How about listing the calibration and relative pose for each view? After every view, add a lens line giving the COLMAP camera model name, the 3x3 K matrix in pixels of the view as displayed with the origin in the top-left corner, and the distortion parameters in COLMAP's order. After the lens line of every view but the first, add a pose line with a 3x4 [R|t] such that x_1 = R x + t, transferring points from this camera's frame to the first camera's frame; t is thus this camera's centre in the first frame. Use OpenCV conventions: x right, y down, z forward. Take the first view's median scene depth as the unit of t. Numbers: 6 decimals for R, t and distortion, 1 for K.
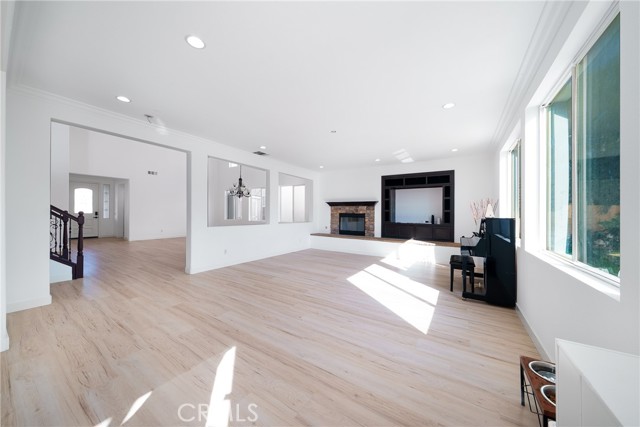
lens RADIAL K [[215.3, 0, 313.3], [0, 215.3, 213.9], [0, 0, 1]] dist [-0.000322, 0.000019]
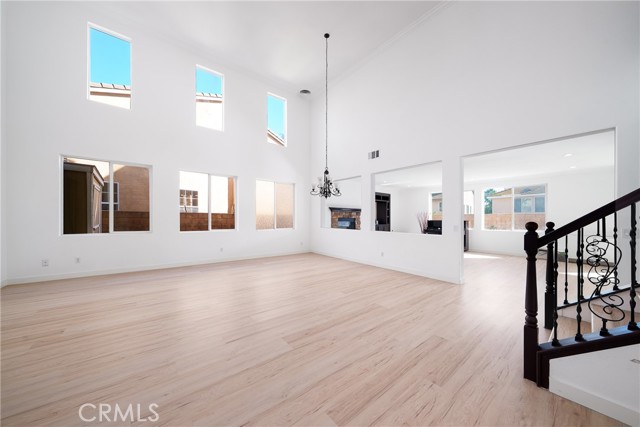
lens RADIAL K [[215.3, 0, 313.3], [0, 215.3, 213.9], [0, 0, 1]] dist [-0.000322, 0.000019]
pose [[0.259065, -0.011834, 0.965787, -1.651917], [-0.009474, 0.999846, 0.014793, -0.066195], [-0.965813, -0.012983, 0.258913, 1.420506]]
